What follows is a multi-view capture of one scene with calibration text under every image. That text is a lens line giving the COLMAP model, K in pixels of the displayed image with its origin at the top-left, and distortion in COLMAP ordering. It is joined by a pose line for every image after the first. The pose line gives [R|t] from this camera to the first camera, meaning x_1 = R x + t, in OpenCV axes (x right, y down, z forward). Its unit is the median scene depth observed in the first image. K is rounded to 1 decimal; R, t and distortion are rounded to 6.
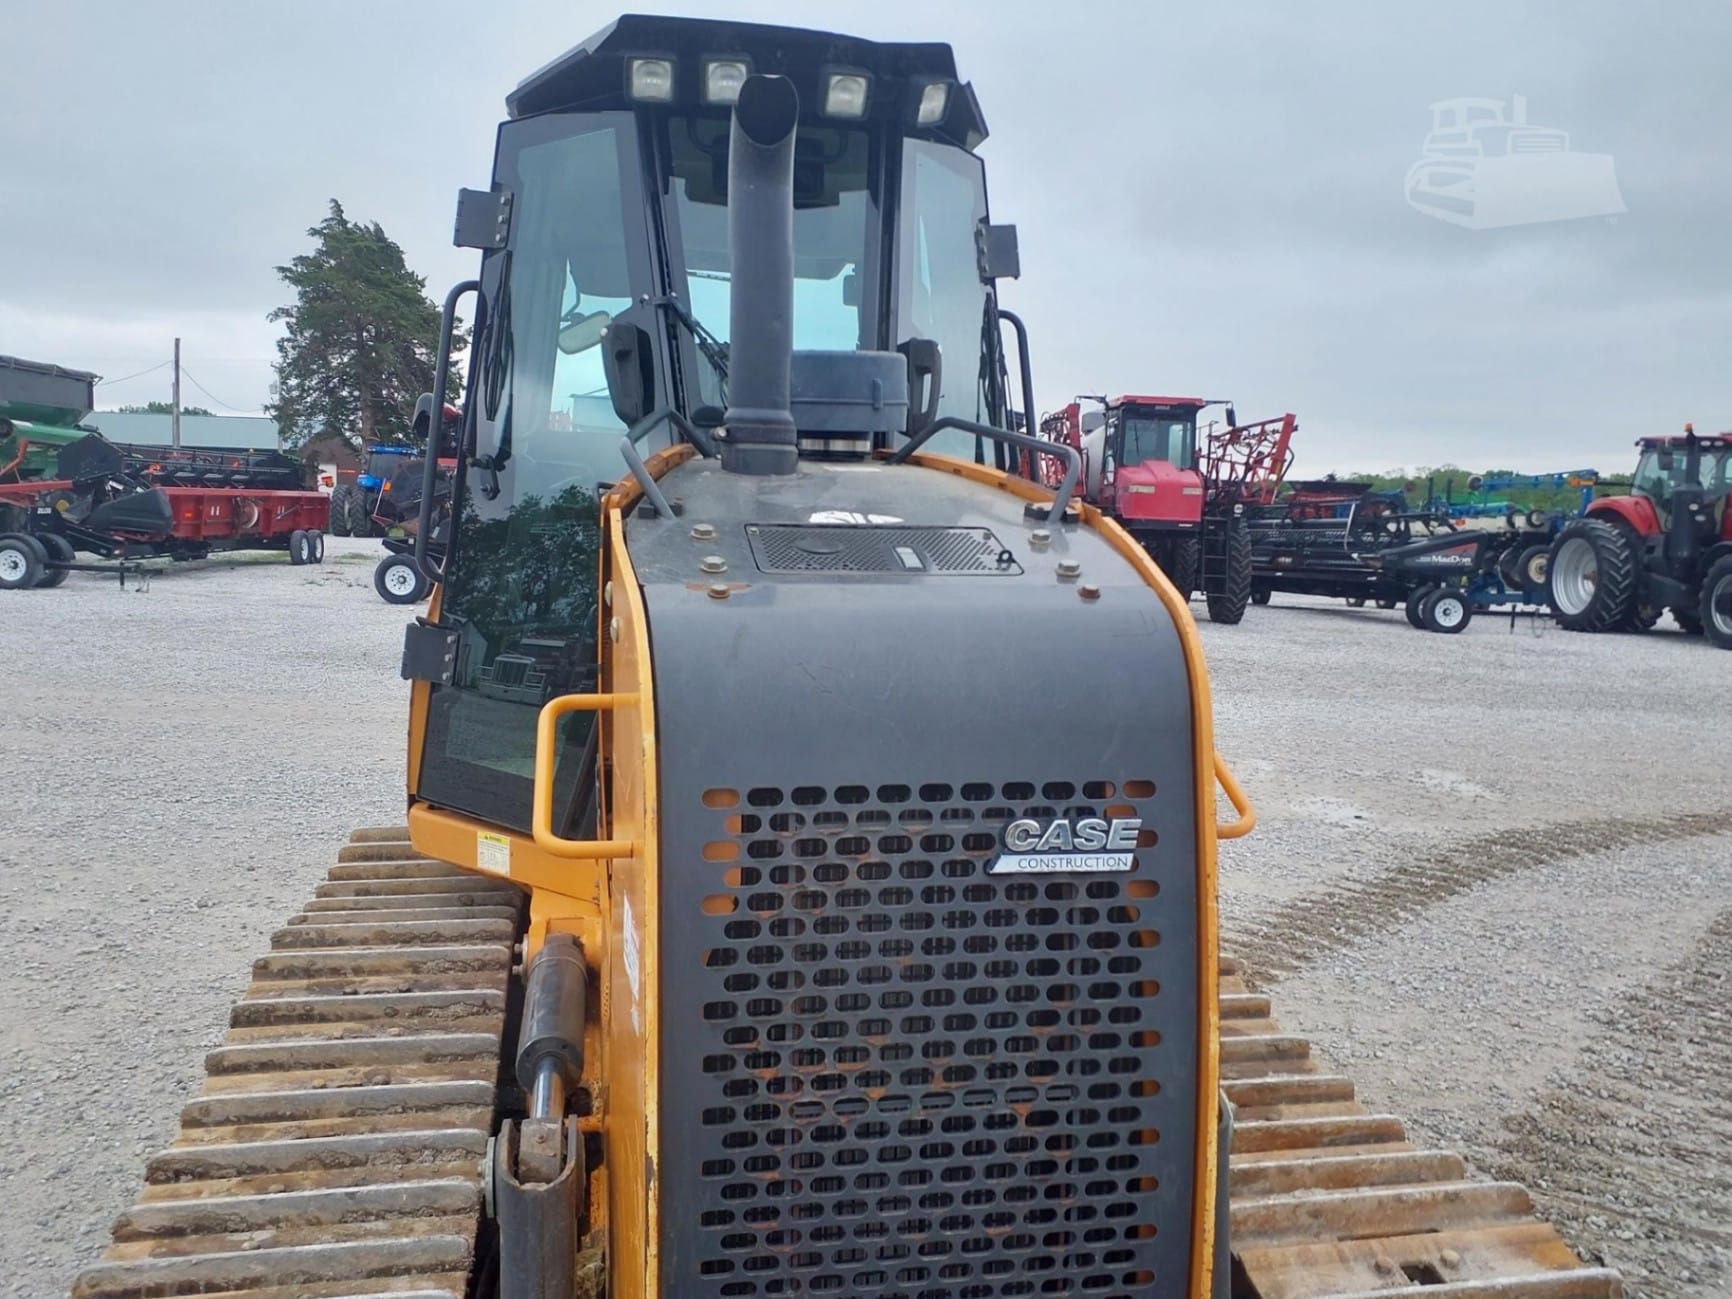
lens RADIAL K [[1387.7, 0, 898.7], [0, 1387.7, 629.3], [0, 0, 1]] dist [0.064198, -0.111493]
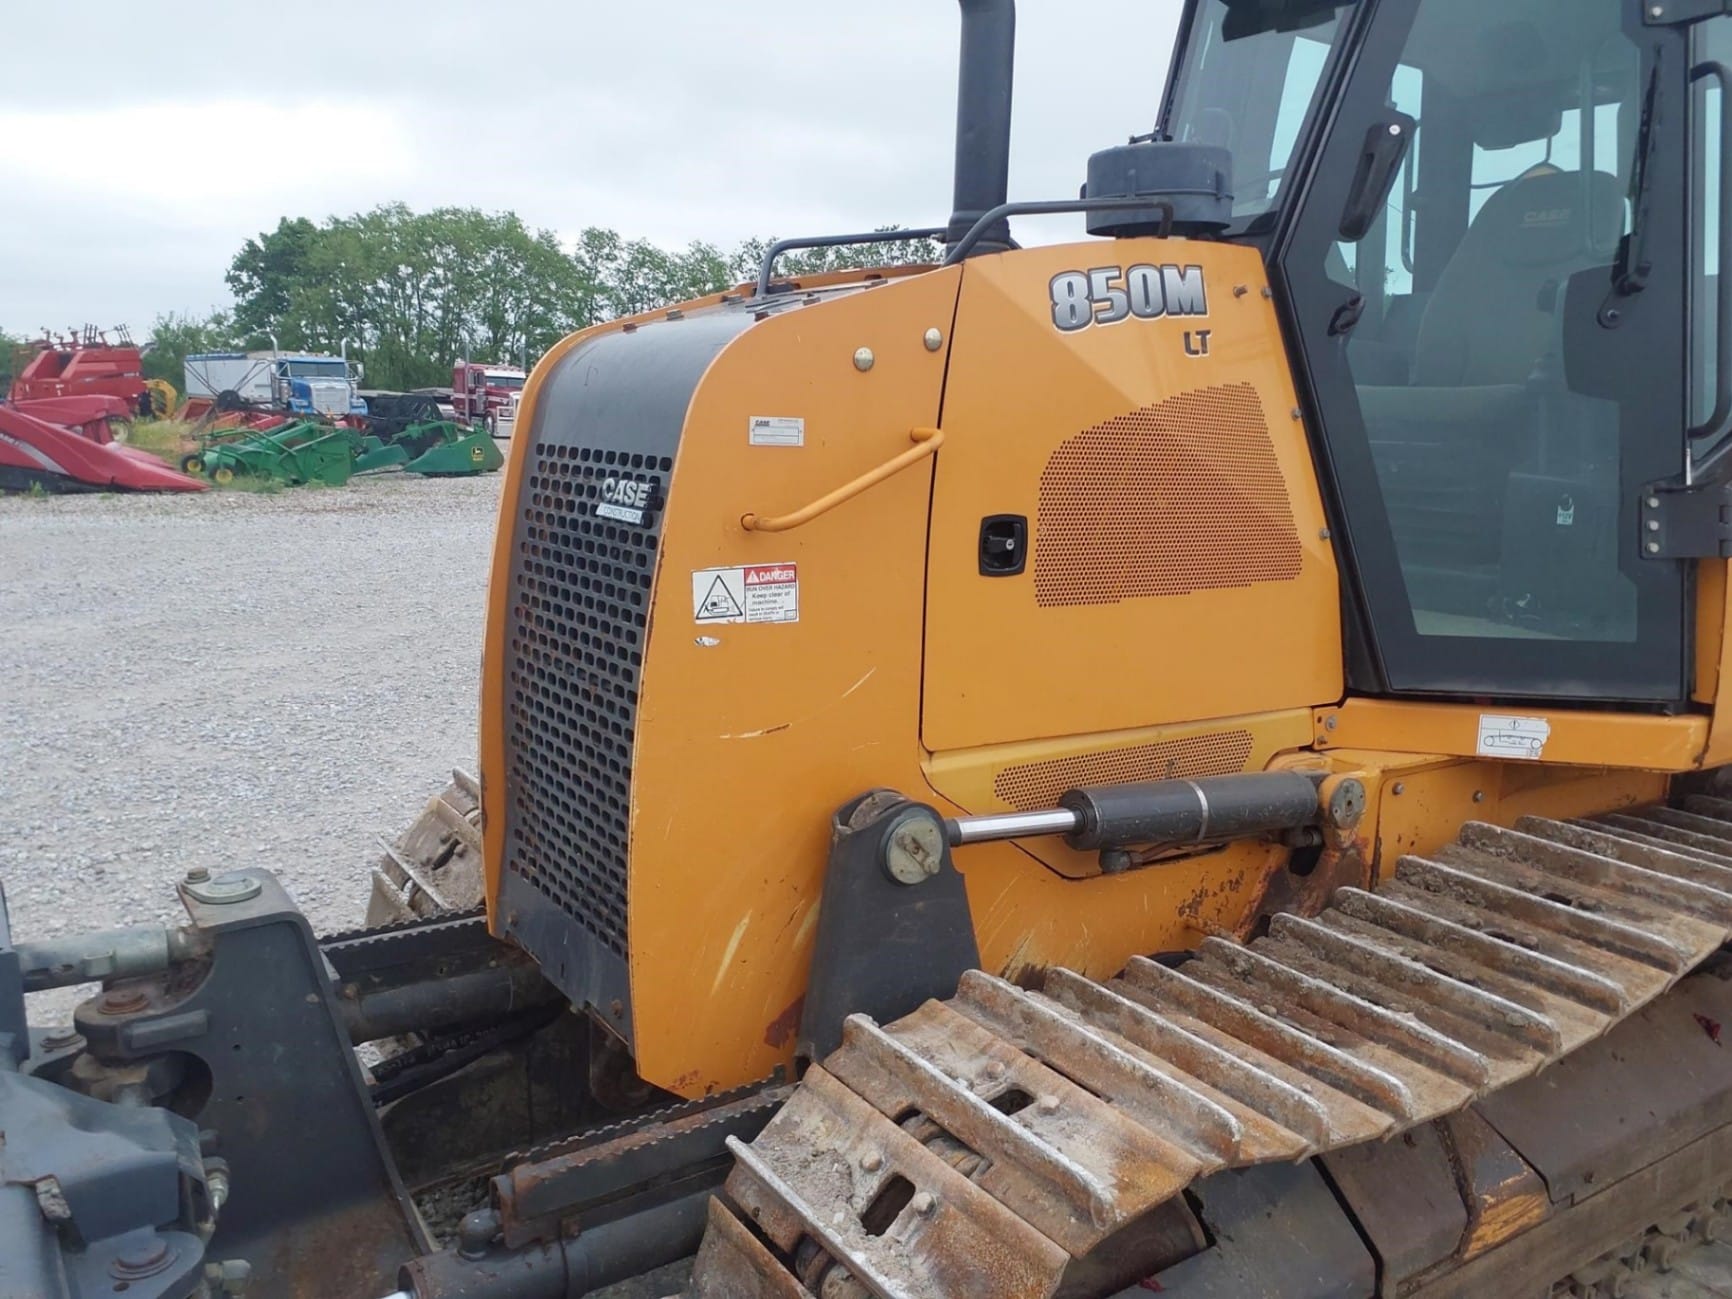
lens RADIAL K [[1363.4, 0, 875.1], [0, 1363.4, 632.5], [0, 0, 1]] dist [0.074935, -0.094914]
pose [[0.369466, 0.135095, -0.919372, 0.103666], [-0.122974, 0.987782, 0.095729, 0.009350], [0.921071, 0.077690, 0.381565, 0.054989]]
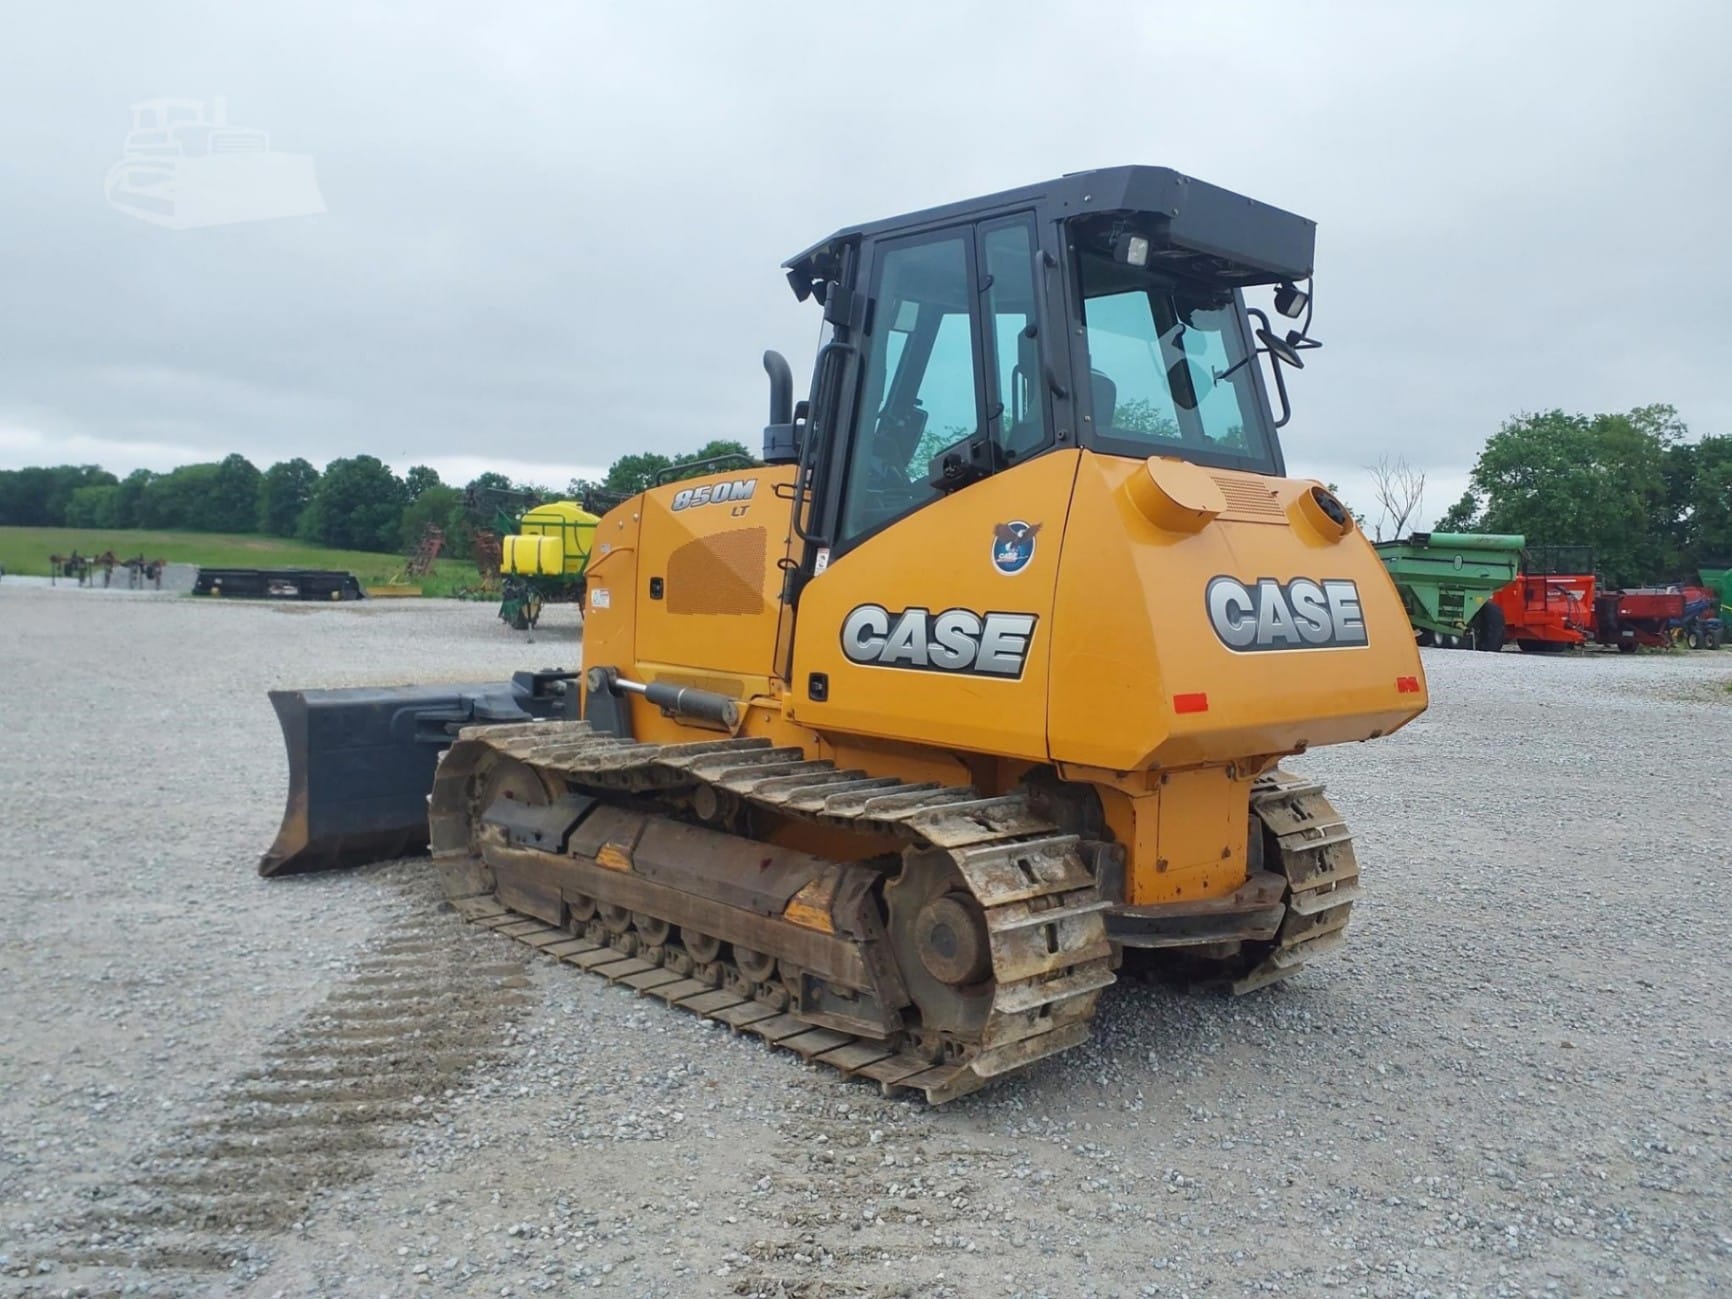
lens RADIAL K [[1363.4, 0, 887.1], [0, 1363.4, 652.3], [0, 0, 1]] dist [0.074935, -0.094914]
pose [[-0.840635, -0.018942, -0.541271, 0.125901], [-0.108598, 0.984987, 0.134191, -0.018960], [0.530603, 0.171587, -0.830071, 0.367830]]
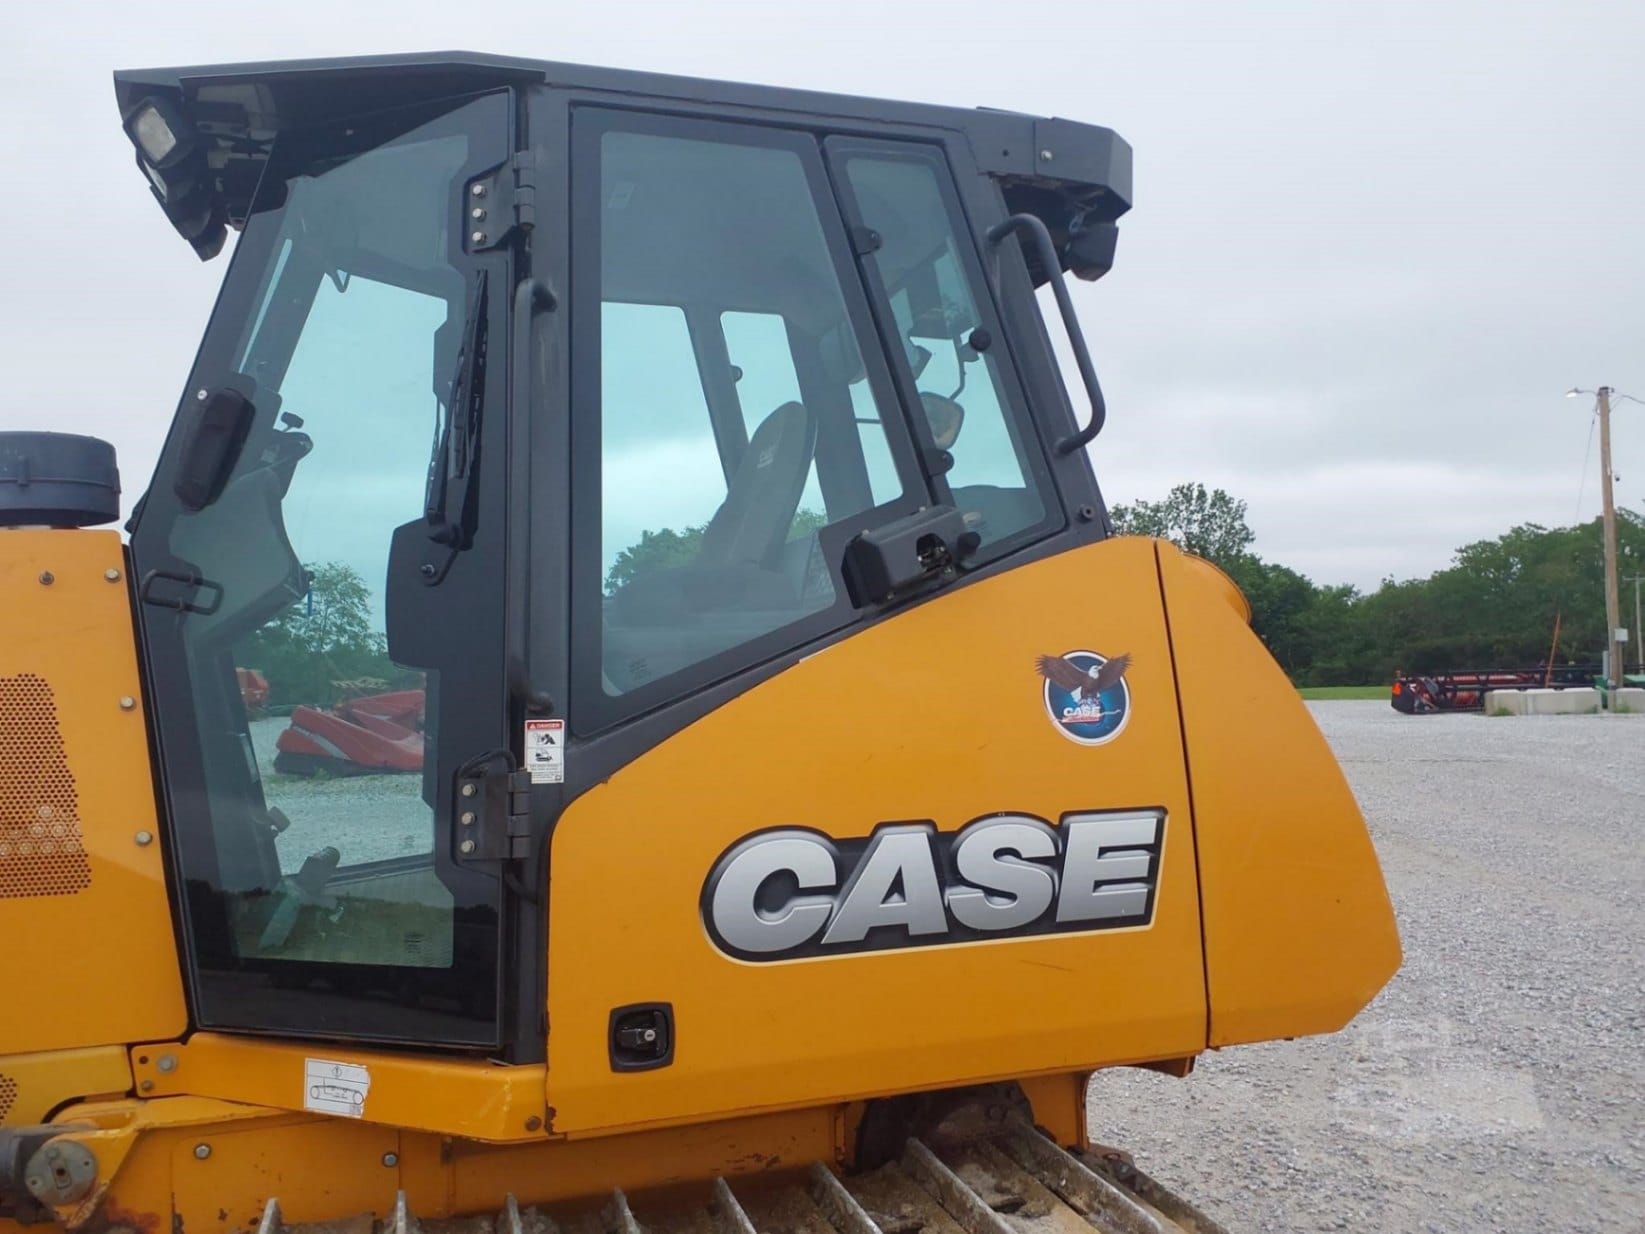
lens RADIAL K [[1294.9, 0, 828.3], [0, 1294.9, 601.8], [0, 0, 1]] dist [0.074935, -0.094914]
pose [[0.082771, -0.077840, -0.993524, 0.112402], [-0.078546, 0.993334, -0.084368, -0.006635], [0.993468, 0.085021, 0.076105, 0.183672]]
